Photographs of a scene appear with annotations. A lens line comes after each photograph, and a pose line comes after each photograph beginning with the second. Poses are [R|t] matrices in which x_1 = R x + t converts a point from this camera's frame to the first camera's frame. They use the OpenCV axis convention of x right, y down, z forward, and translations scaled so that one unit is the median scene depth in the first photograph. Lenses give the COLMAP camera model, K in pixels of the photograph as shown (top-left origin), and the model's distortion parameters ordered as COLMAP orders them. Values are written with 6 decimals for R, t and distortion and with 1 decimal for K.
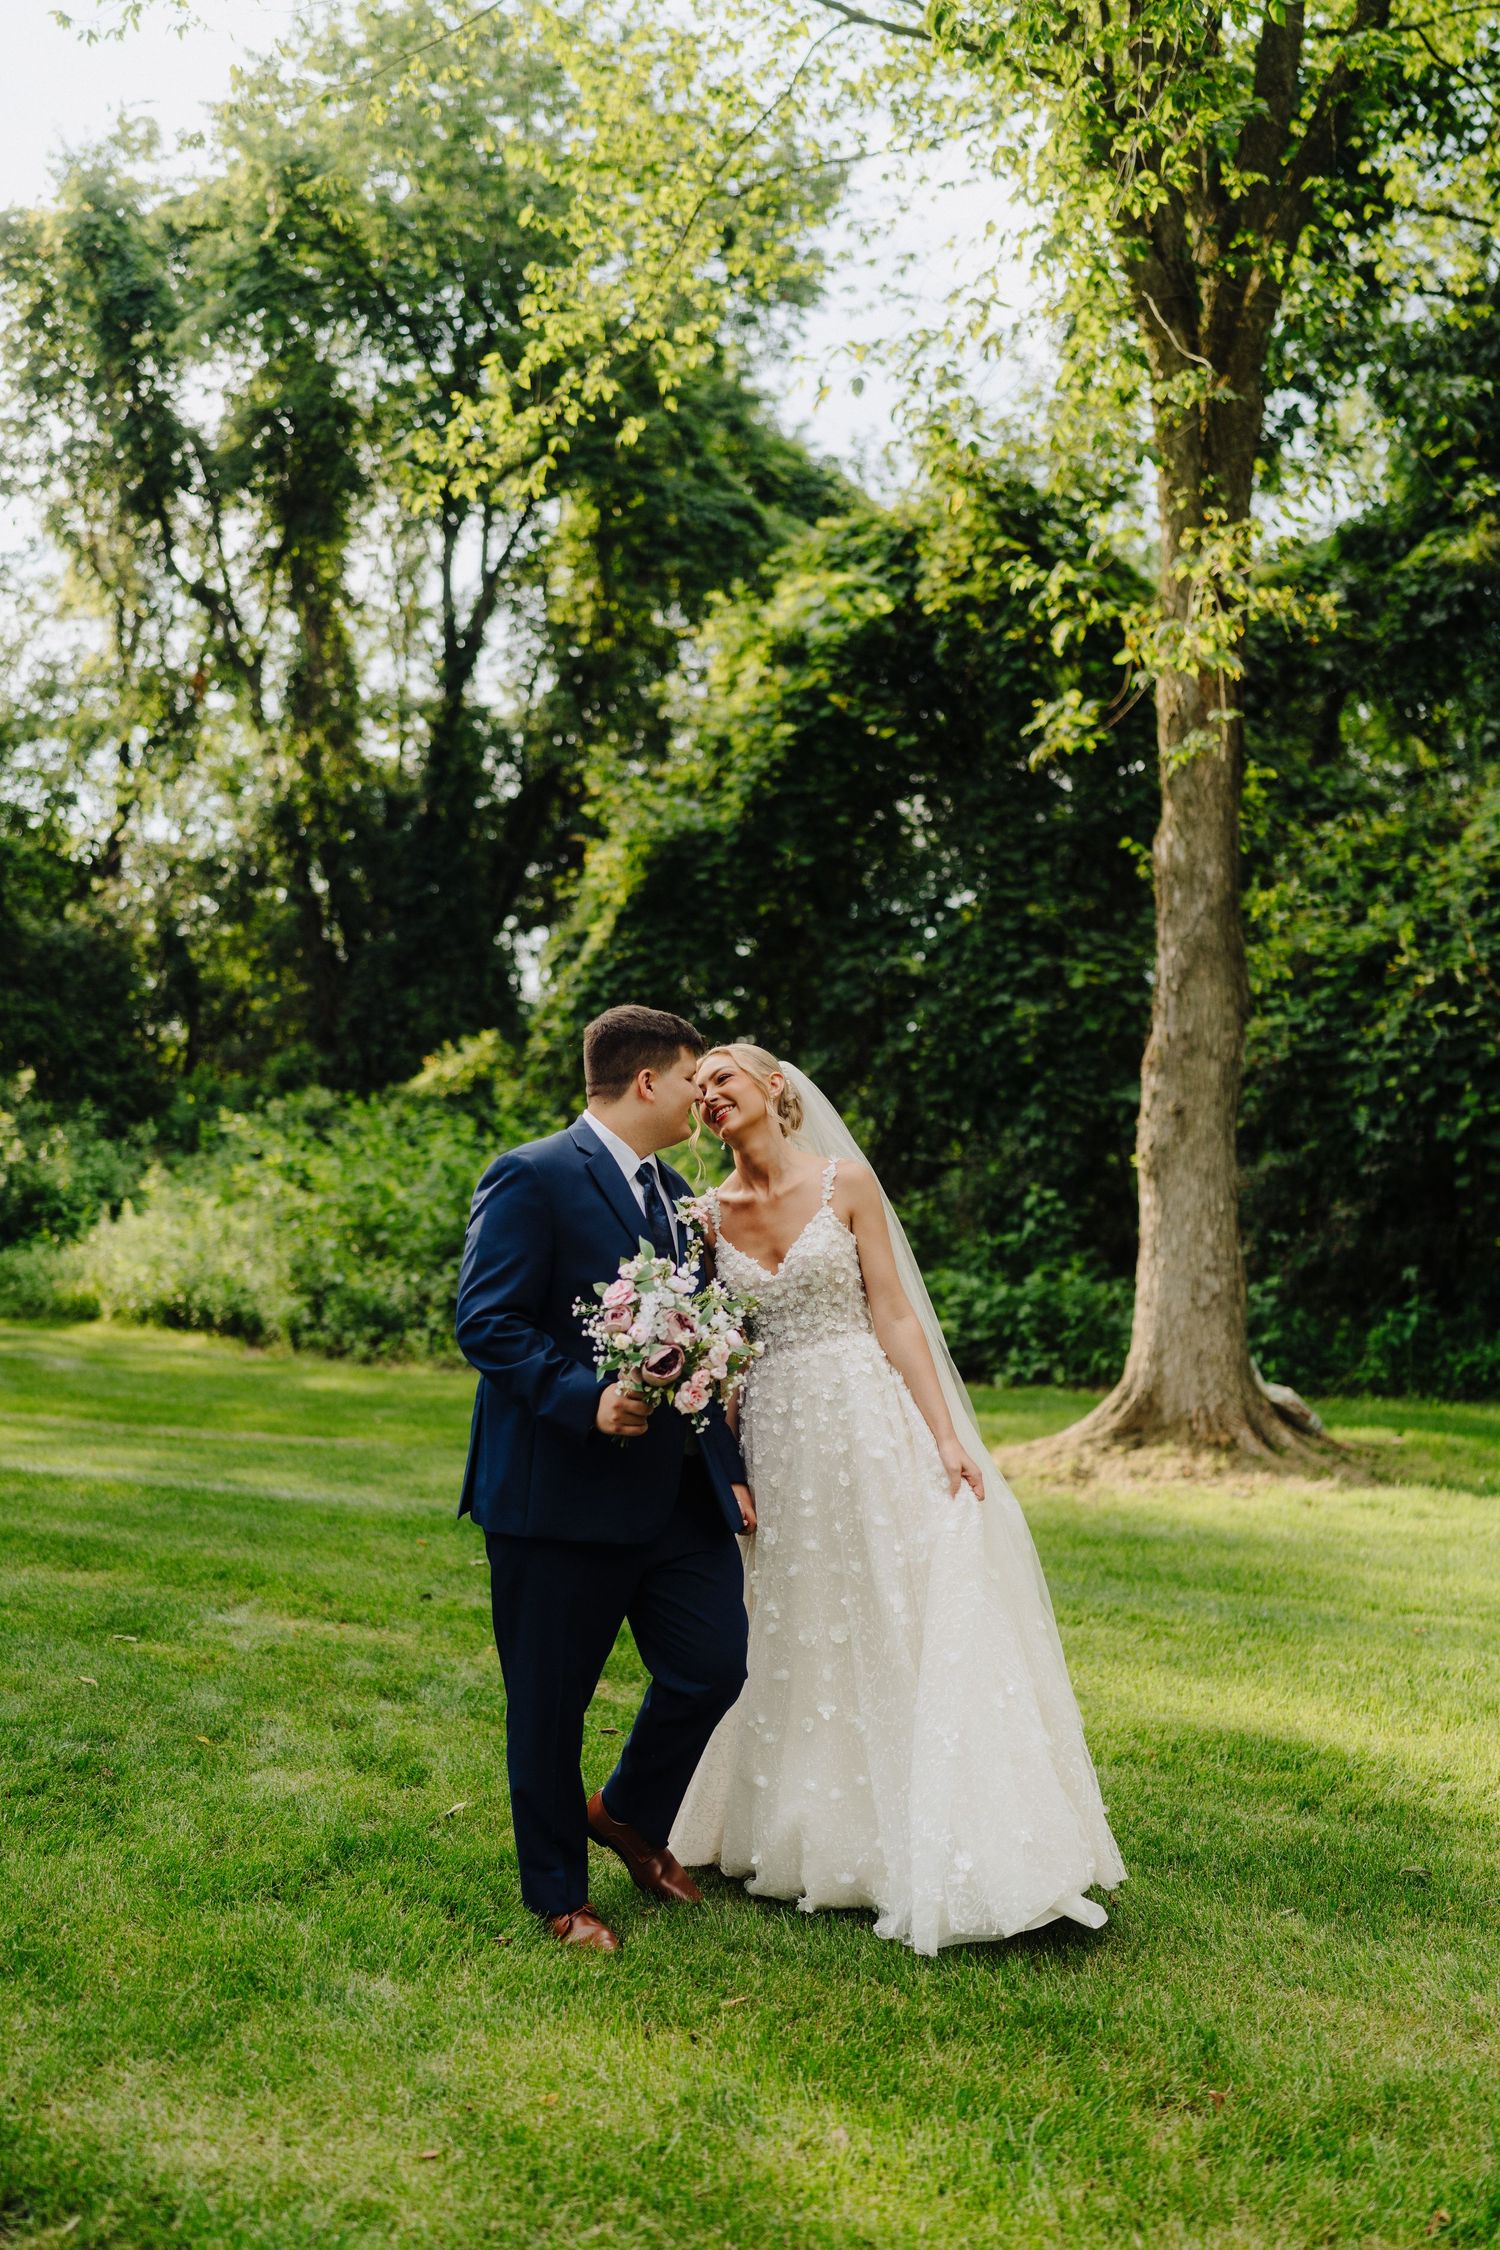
lens RADIAL K [[2252.0, 0, 762.8], [0, 2252.0, 1155.5], [0, 0, 1]] dist [-0.000214, 0.009850]
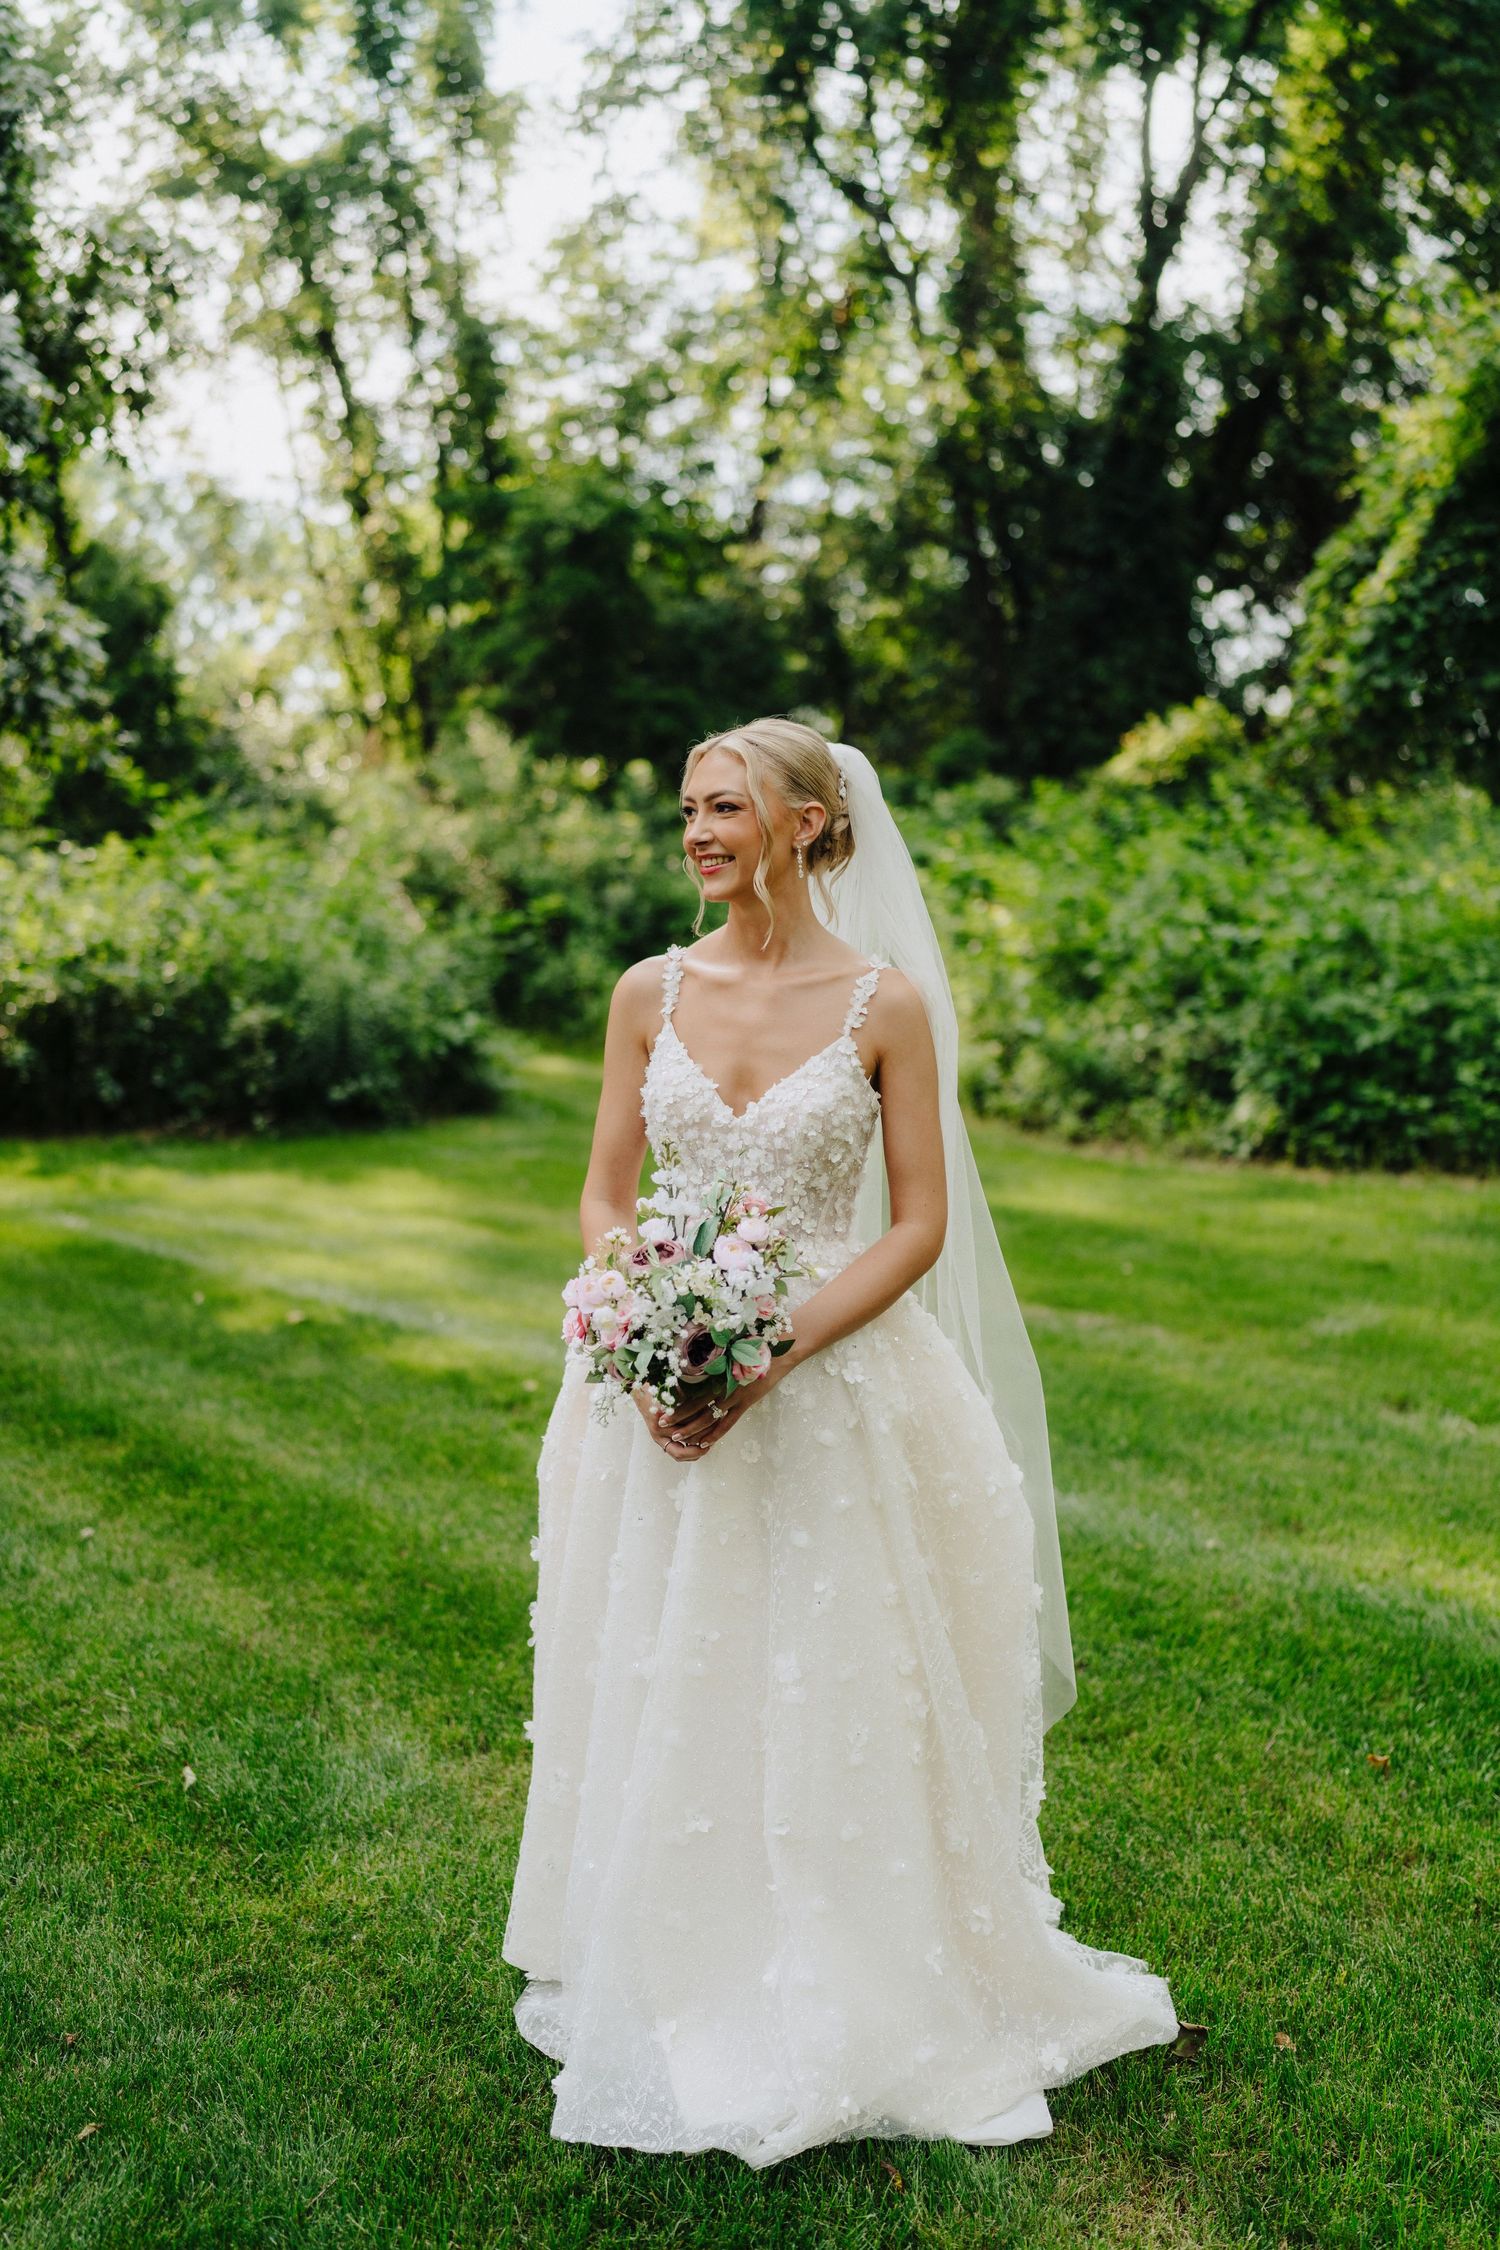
lens RADIAL K [[2177.9, 0, 750.0], [0, 2177.9, 1125.0], [0, 0, 1]] dist [0.008779, 0.015599]
pose [[0.958418, 0.022844, -0.284451, -0.064036], [0.011899, 0.992725, 0.119818, -0.000643], [0.285118, -0.118220, 0.951174, 0.245964]]
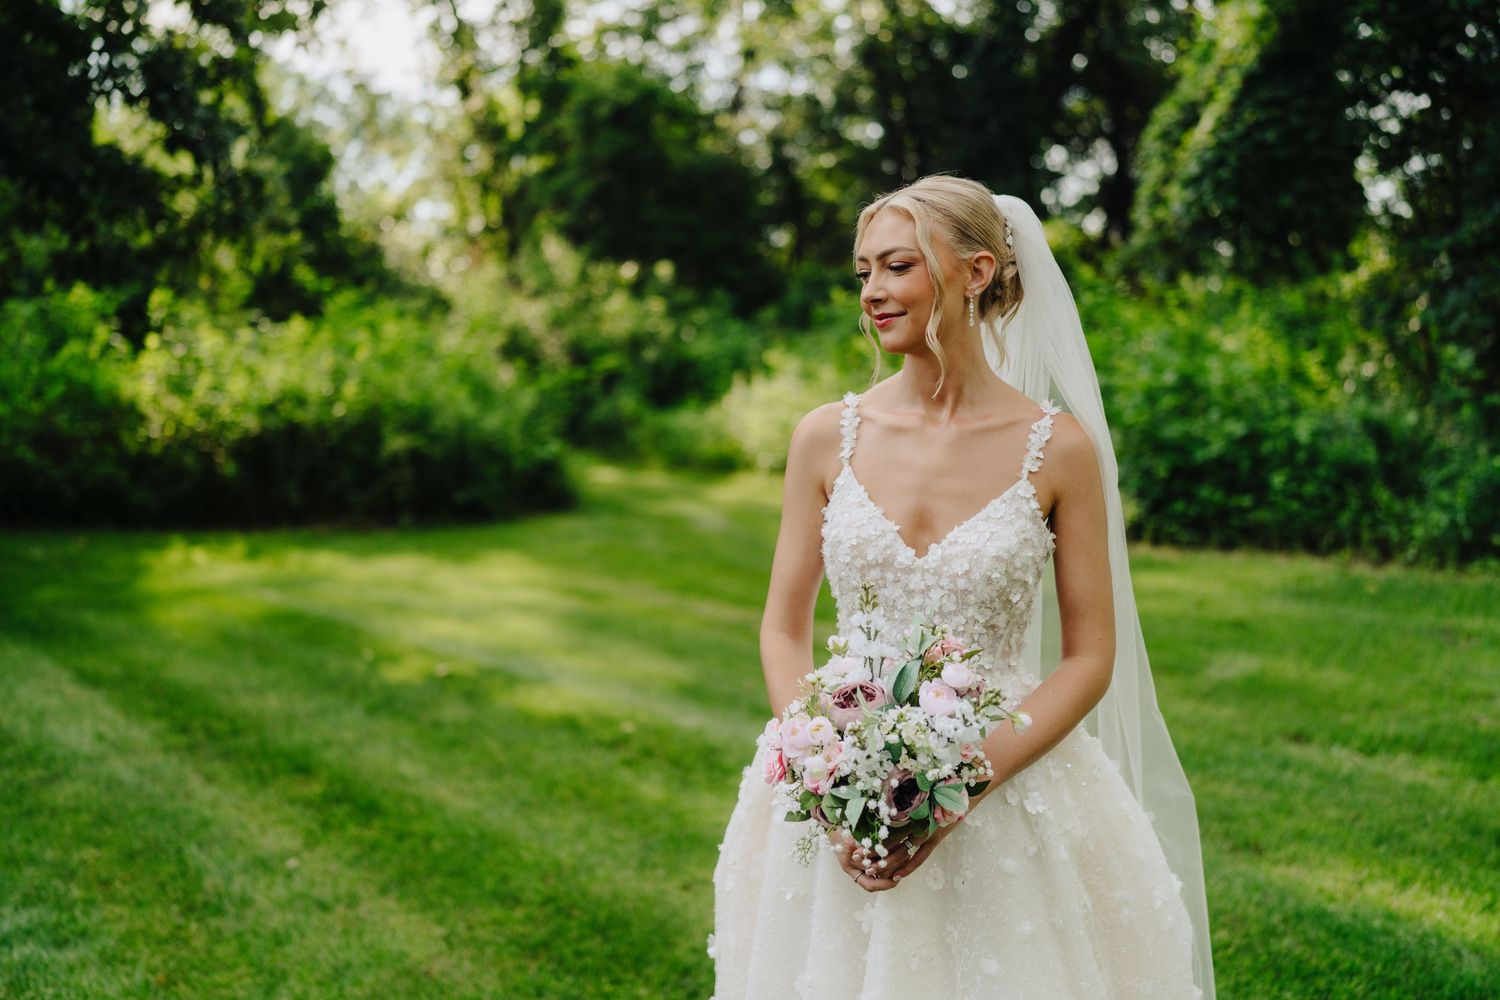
lens RADIAL K [[1451.9, 0, 747.1], [0, 1451.9, 484.5], [0, 0, 1]] dist [0.008779, 0.015599]
pose [[0.963751, 0.011206, -0.266568, -0.089558], [0.017064, 0.994483, 0.103501, 0.000187], [0.266257, -0.104298, 0.958243, 0.280261]]
